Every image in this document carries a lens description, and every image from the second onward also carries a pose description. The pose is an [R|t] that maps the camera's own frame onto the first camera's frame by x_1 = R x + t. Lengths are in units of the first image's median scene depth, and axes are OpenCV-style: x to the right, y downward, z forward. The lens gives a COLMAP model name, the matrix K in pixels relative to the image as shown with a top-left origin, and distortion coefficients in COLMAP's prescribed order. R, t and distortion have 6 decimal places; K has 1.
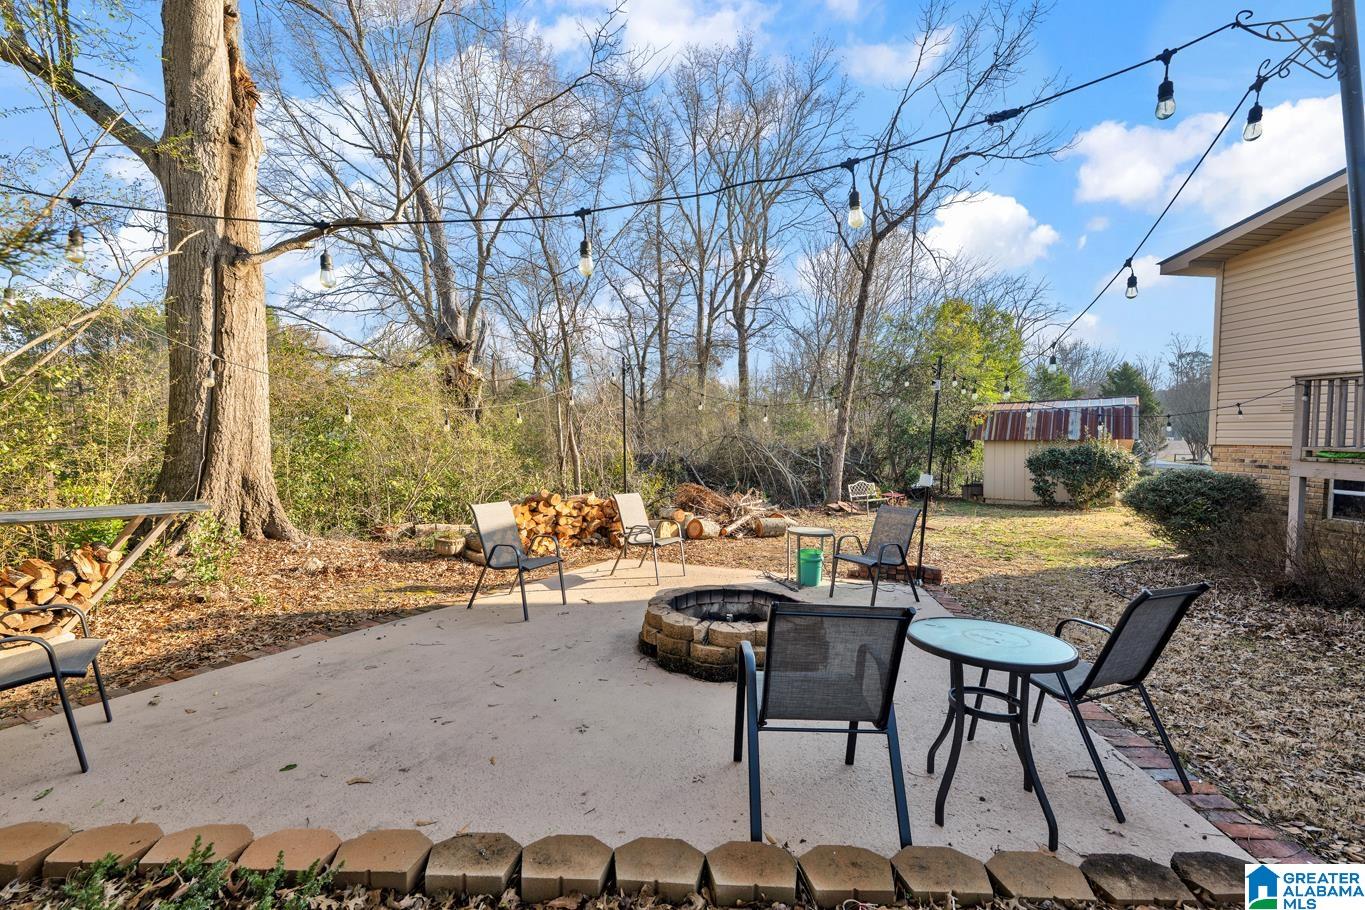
lens RADIAL K [[537.4, 0, 682.5], [0, 537.4, 455.0], [0, 0, 1]] dist [-0.010088, -0.000100]
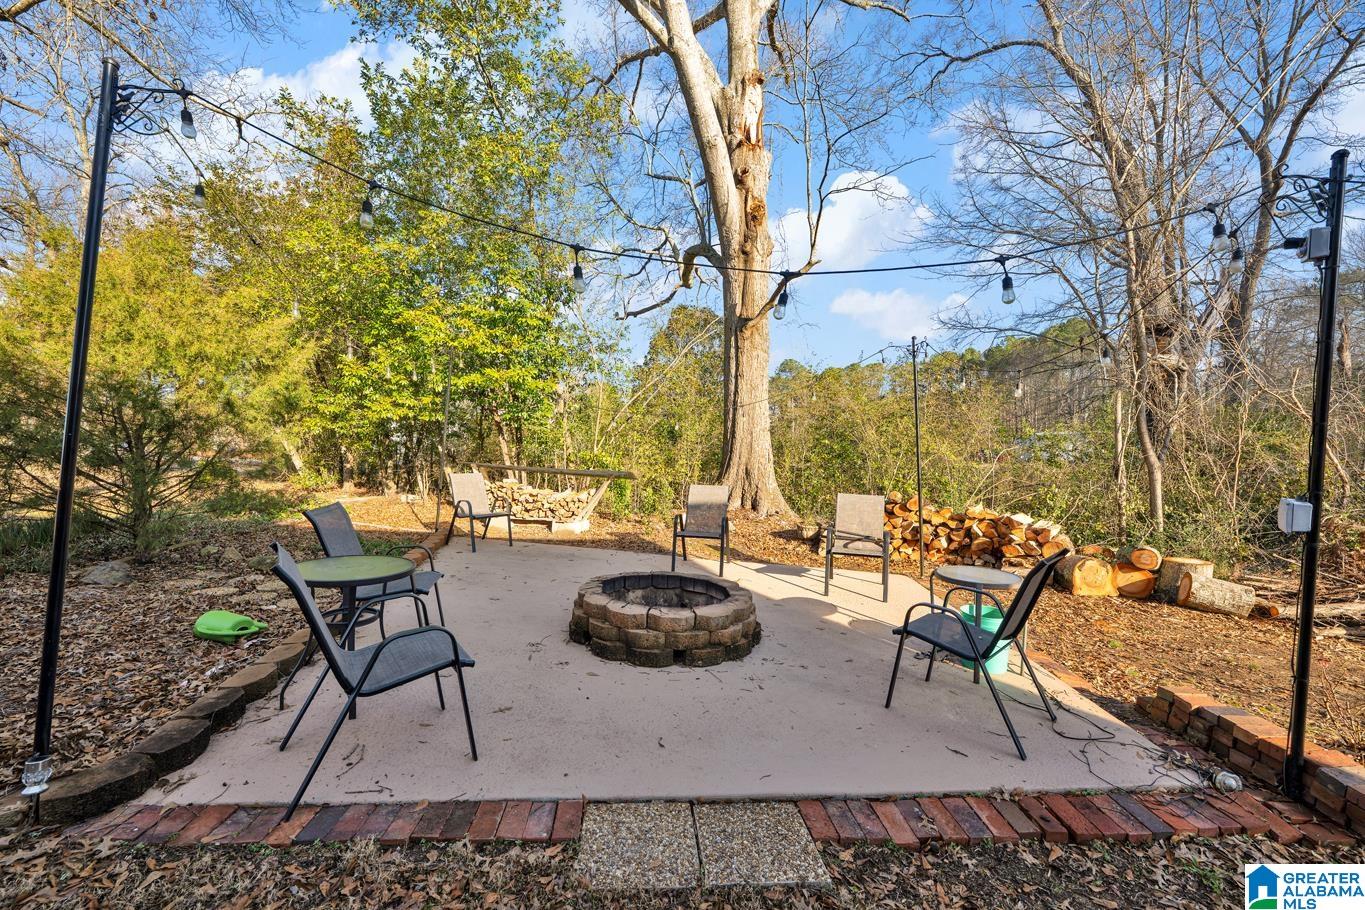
lens RADIAL K [[537.4, 0, 682.5], [0, 537.4, 455.0], [0, 0, 1]] dist [-0.010088, -0.000100]
pose [[0.202834, 0.000095, -0.979213, 0.663026], [-0.028464, 0.999578, -0.005800, 0.020611], [0.978799, 0.029049, 0.202751, 0.515808]]
